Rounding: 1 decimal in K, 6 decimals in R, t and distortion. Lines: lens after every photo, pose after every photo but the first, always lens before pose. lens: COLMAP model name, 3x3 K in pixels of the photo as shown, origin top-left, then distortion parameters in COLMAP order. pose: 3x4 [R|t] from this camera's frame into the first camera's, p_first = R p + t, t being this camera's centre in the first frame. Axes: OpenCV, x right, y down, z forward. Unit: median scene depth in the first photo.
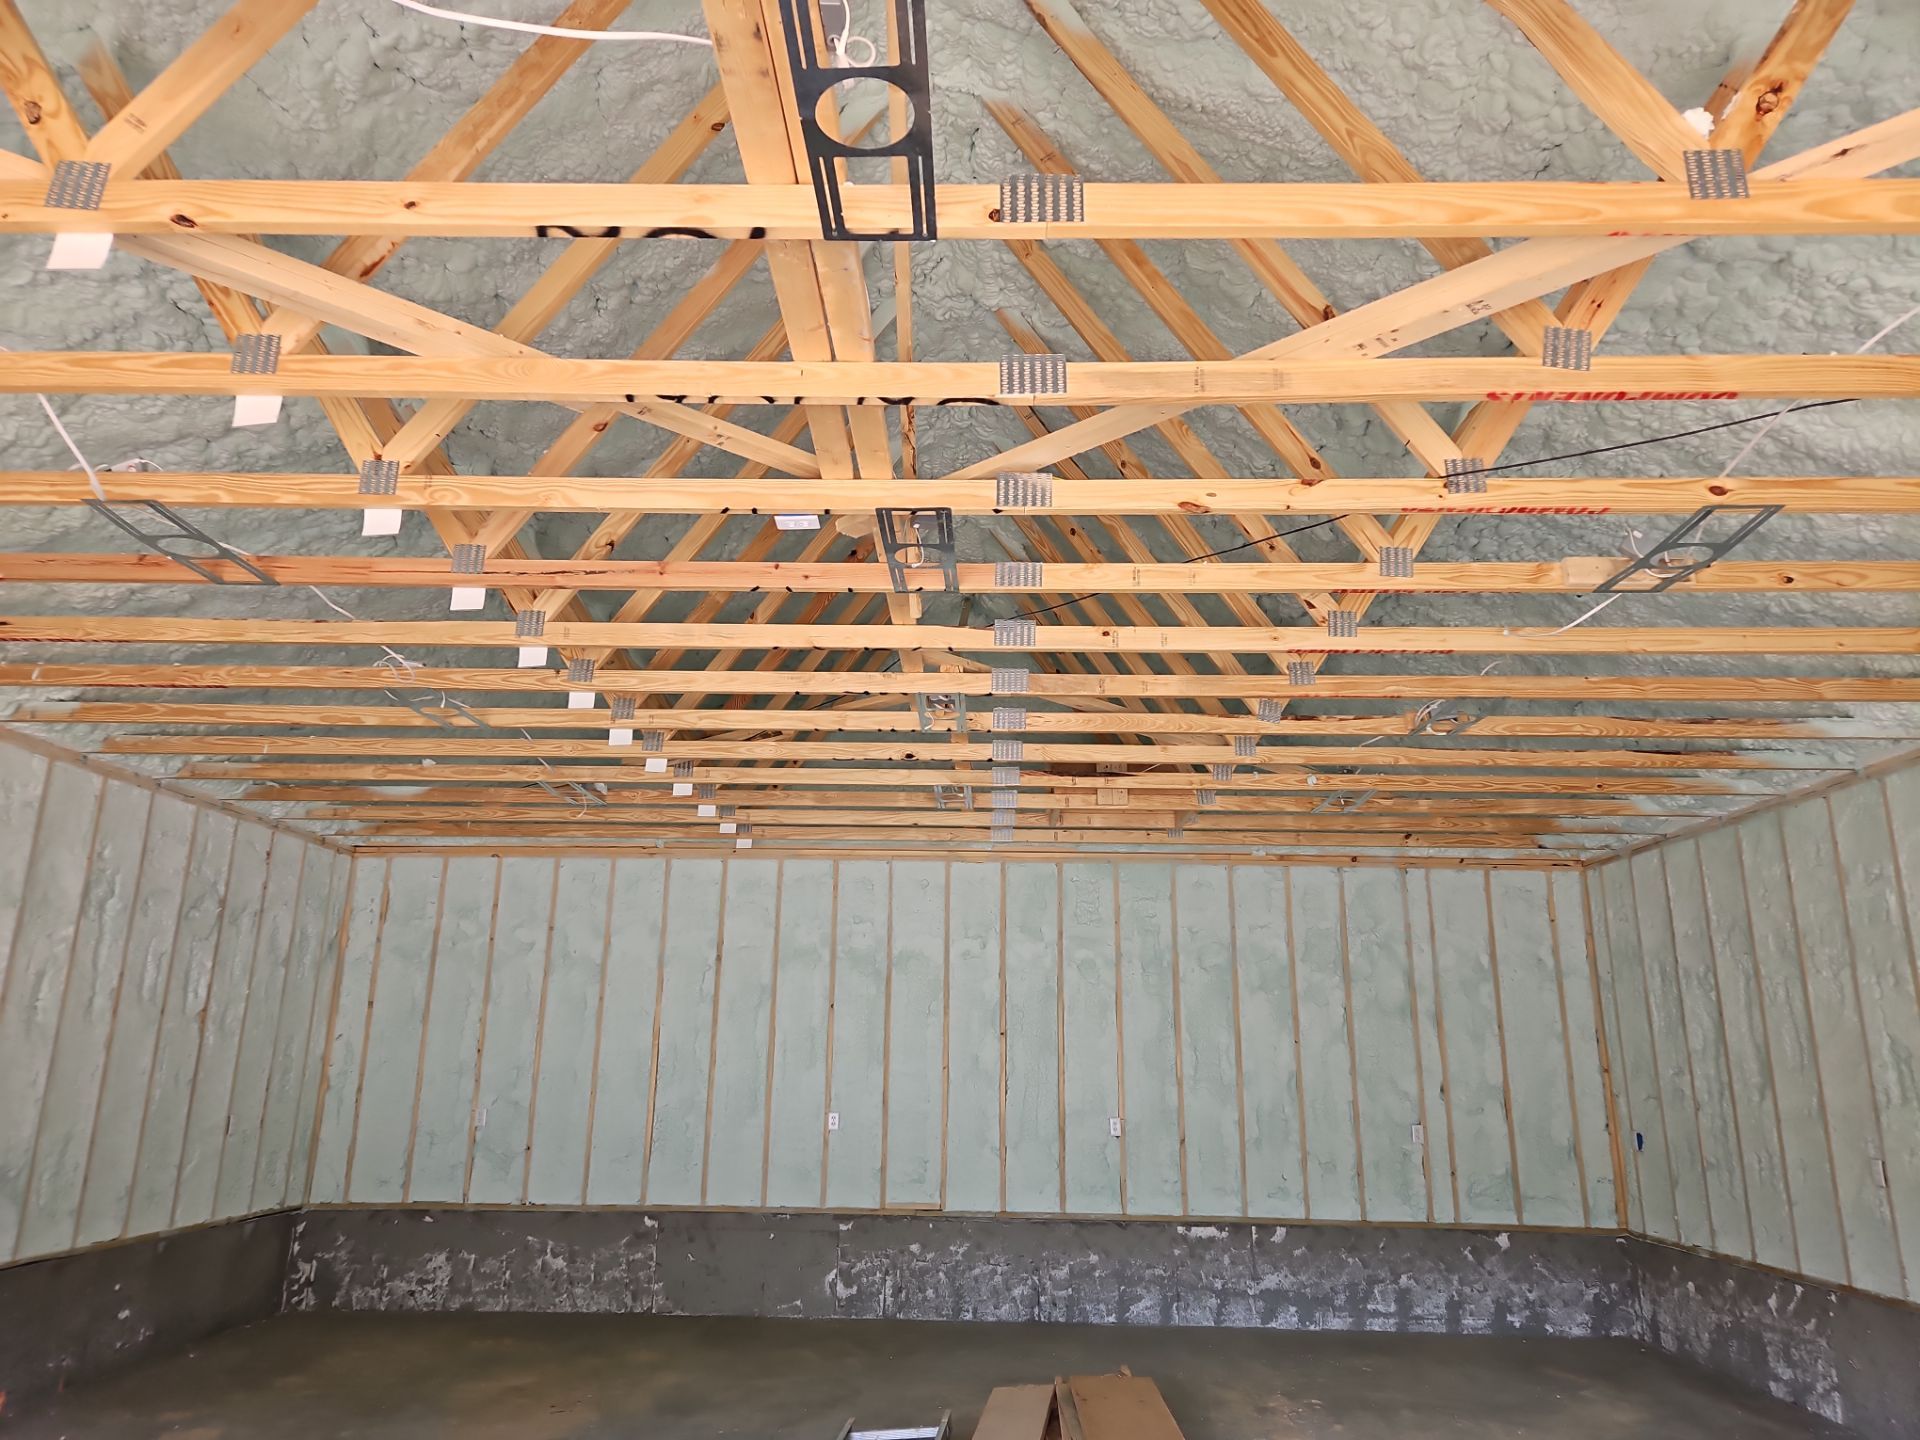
lens RADIAL K [[1277.7, 0, 950.1], [0, 1277.7, 729.4], [0, 0, 1]] dist [0.068793, -0.057654]
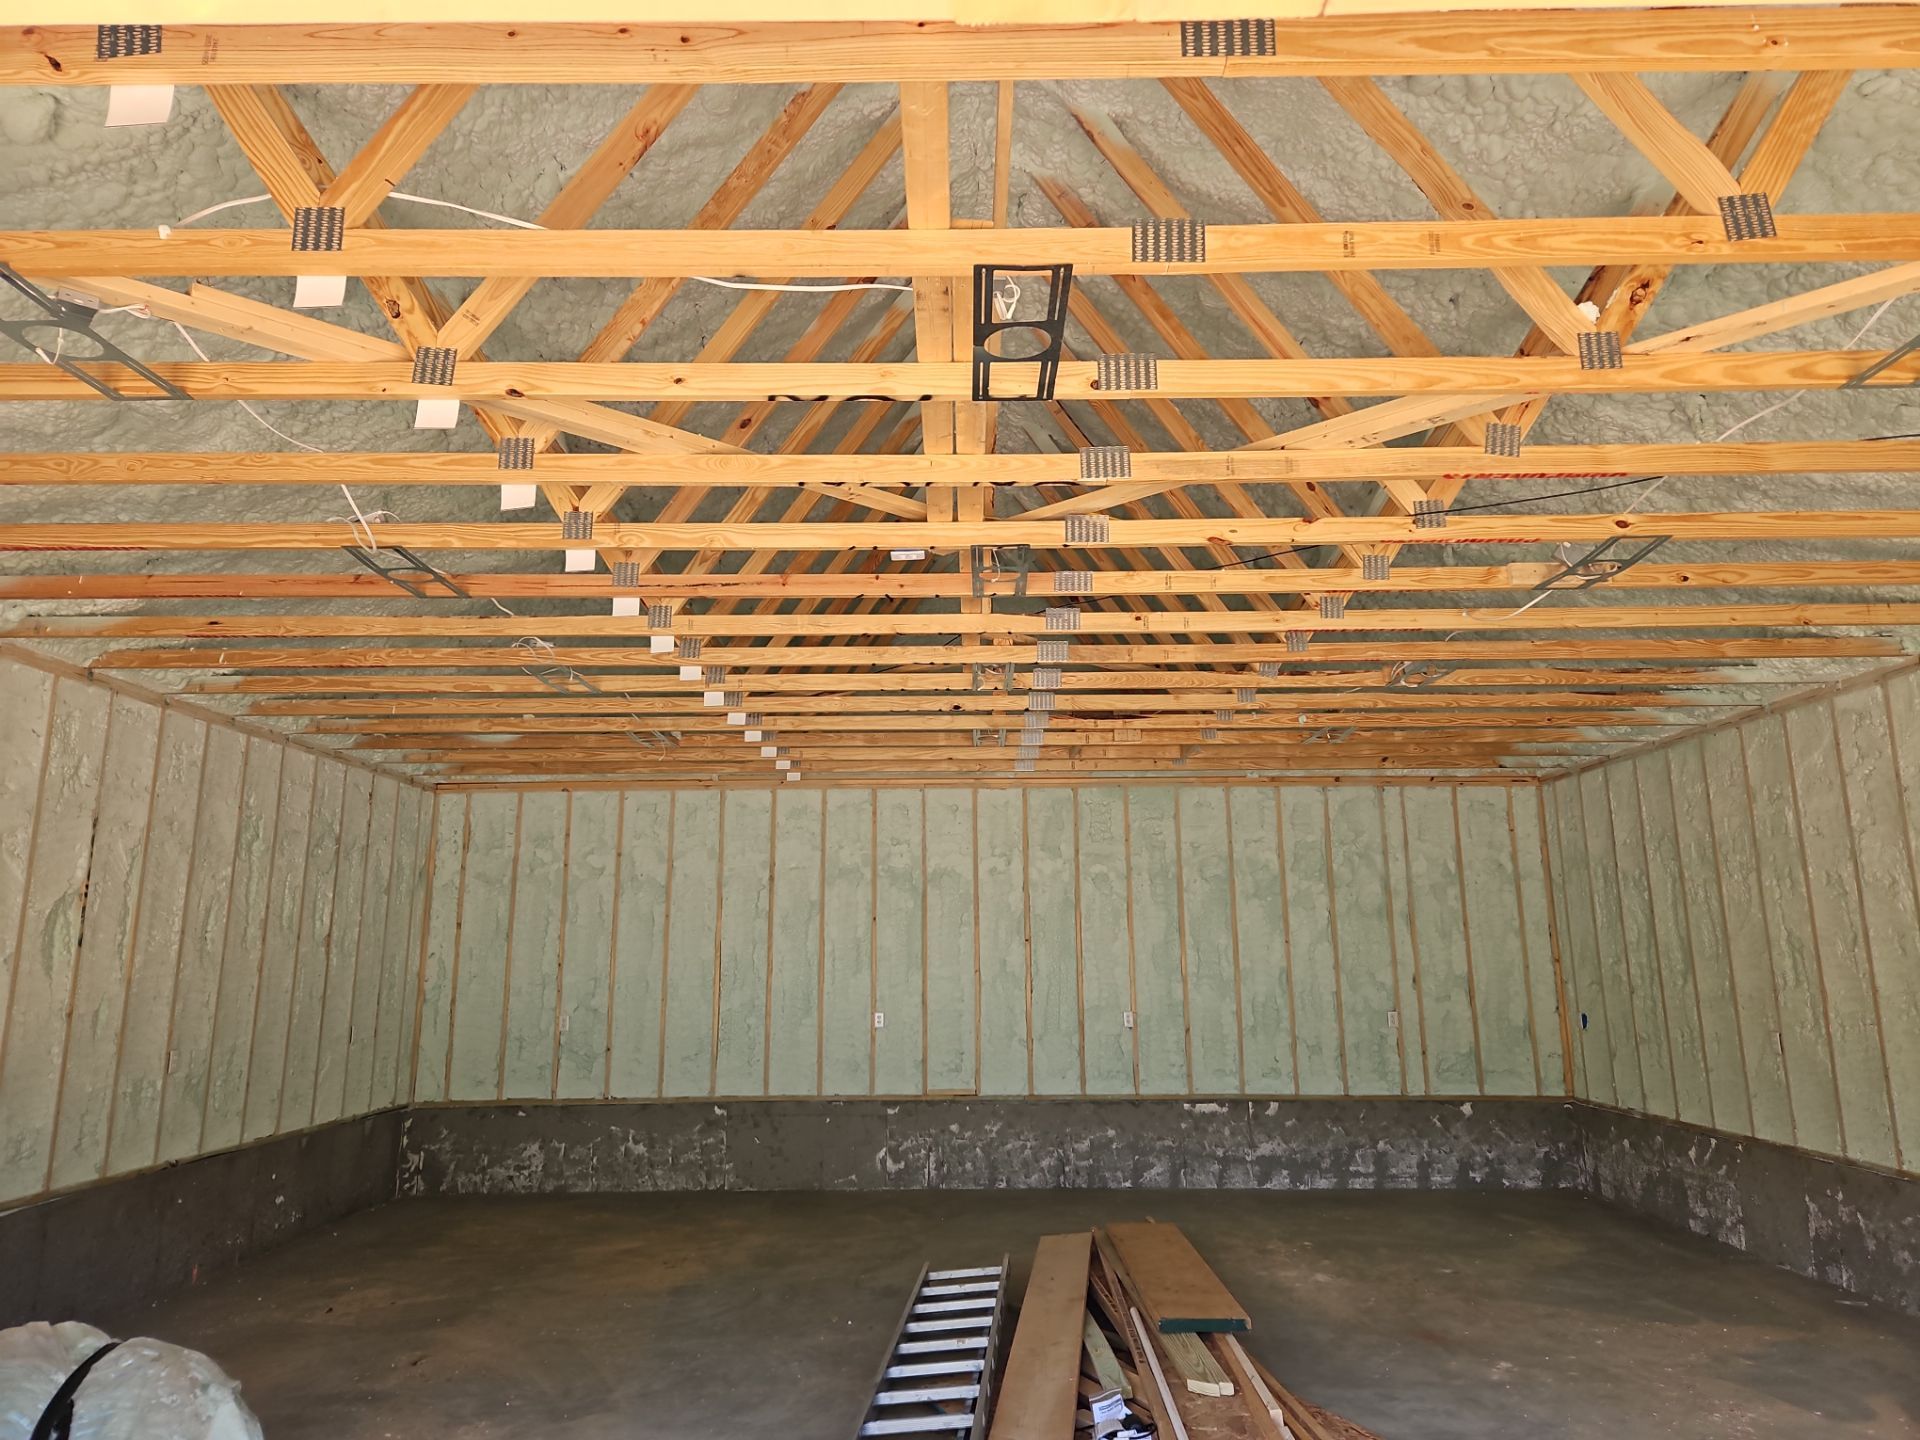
lens RADIAL K [[1277.7, 0, 962.0], [0, 1277.7, 695.5], [0, 0, 1]] dist [0.068793, -0.057654]
pose [[0.999579, -0.016941, 0.023575, -0.052710], [0.015743, 0.998621, 0.050079, -0.046088], [-0.024391, -0.049686, 0.998467, -0.147461]]
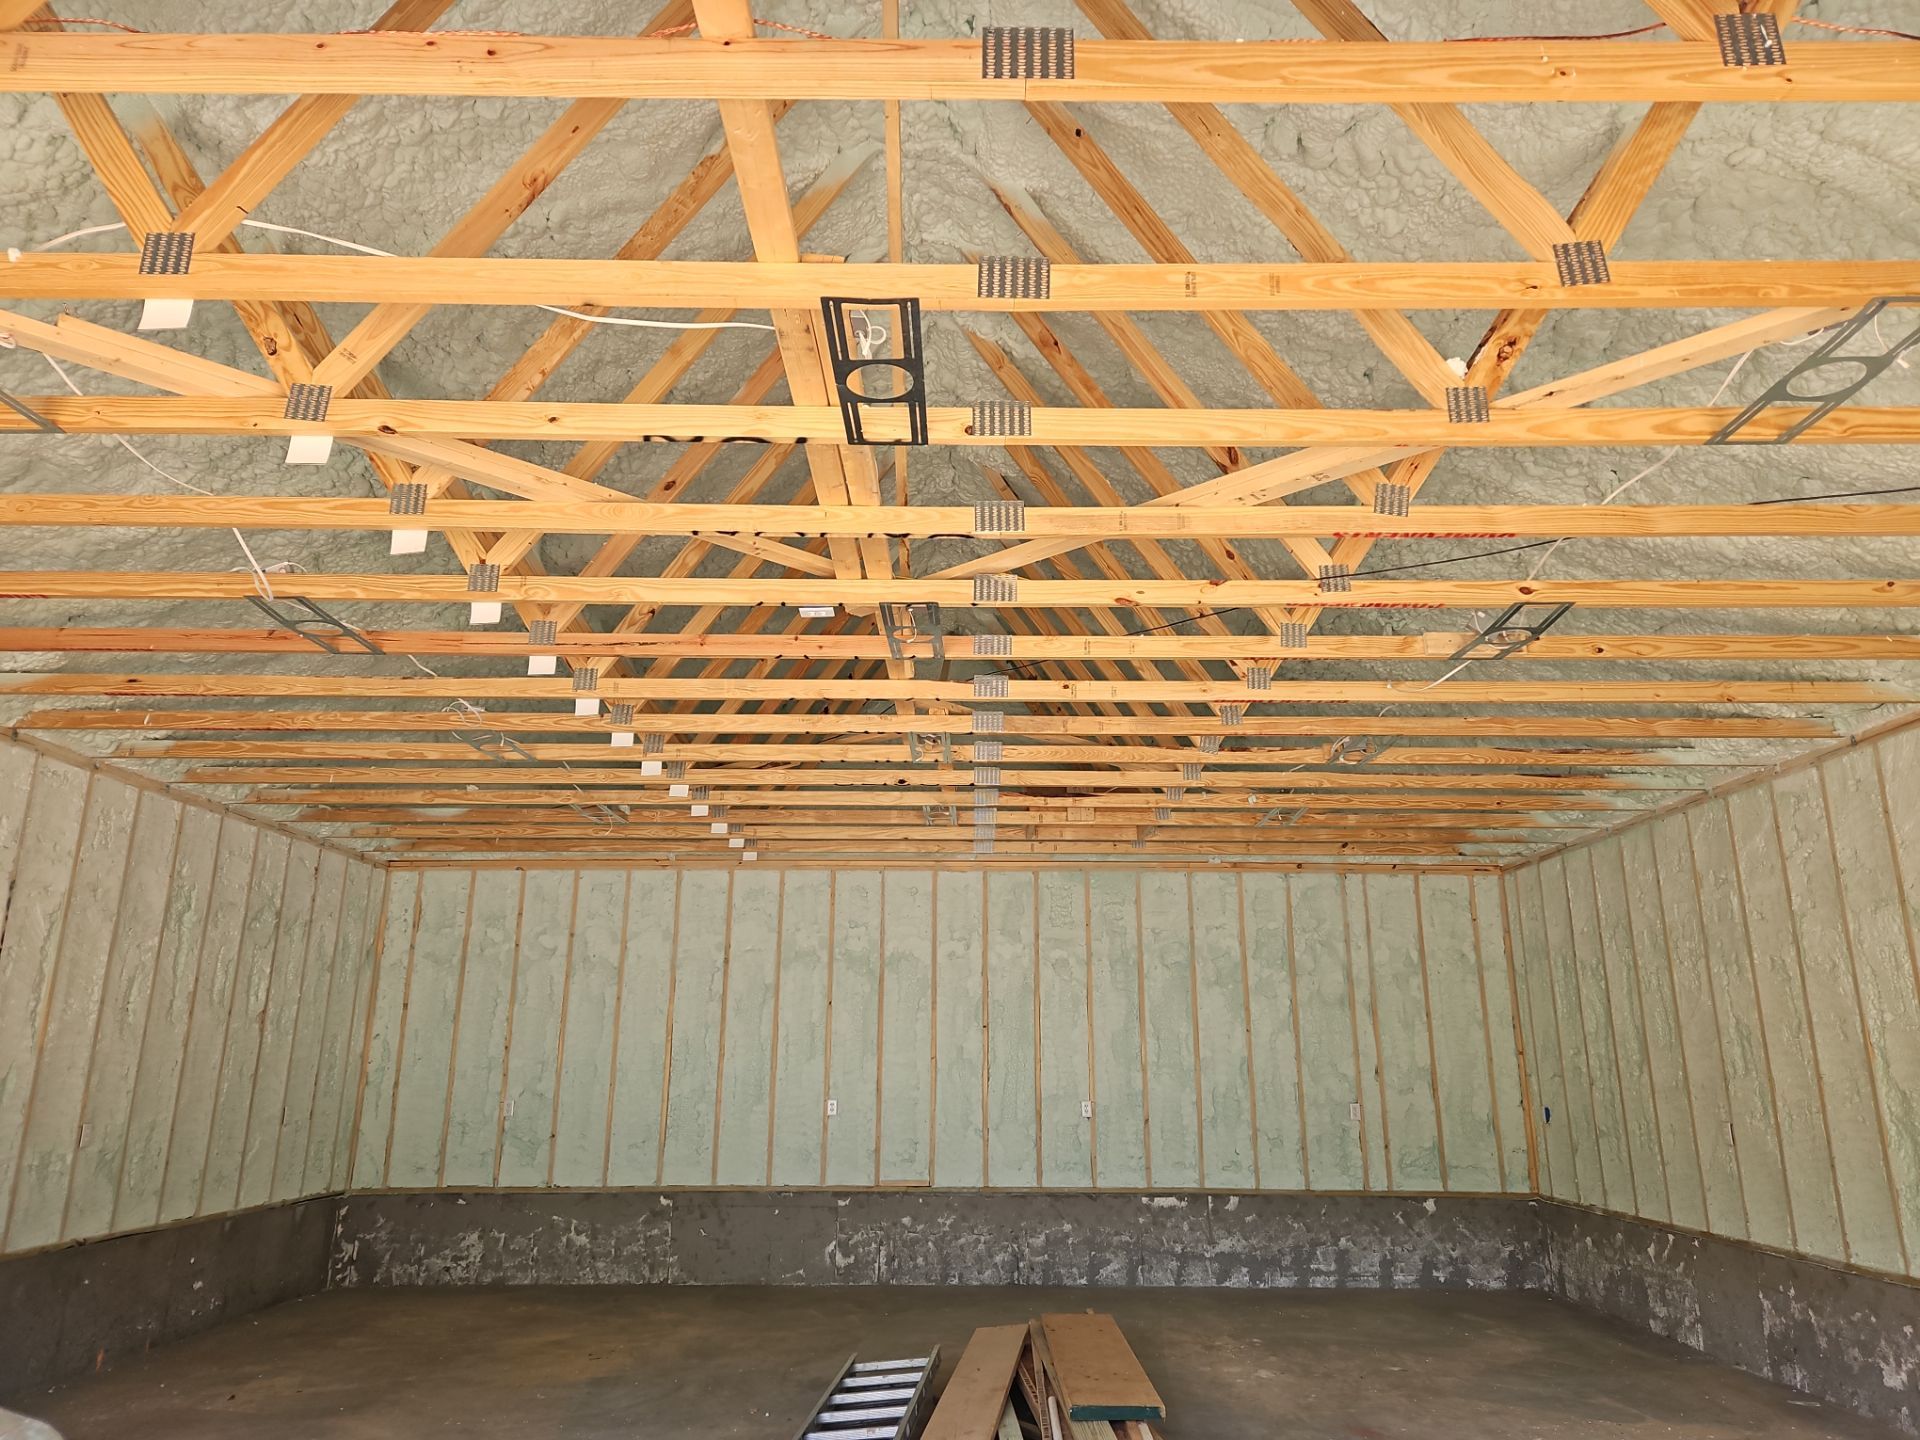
lens RADIAL K [[1277.7, 0, 974.2], [0, 1277.7, 723.1], [0, 0, 1]] dist [0.068793, -0.057654]
pose [[0.999533, -0.003761, 0.030328, -0.001251], [0.003965, 0.999970, -0.006661, -0.023176], [-0.030302, 0.006778, 0.999518, -0.144999]]
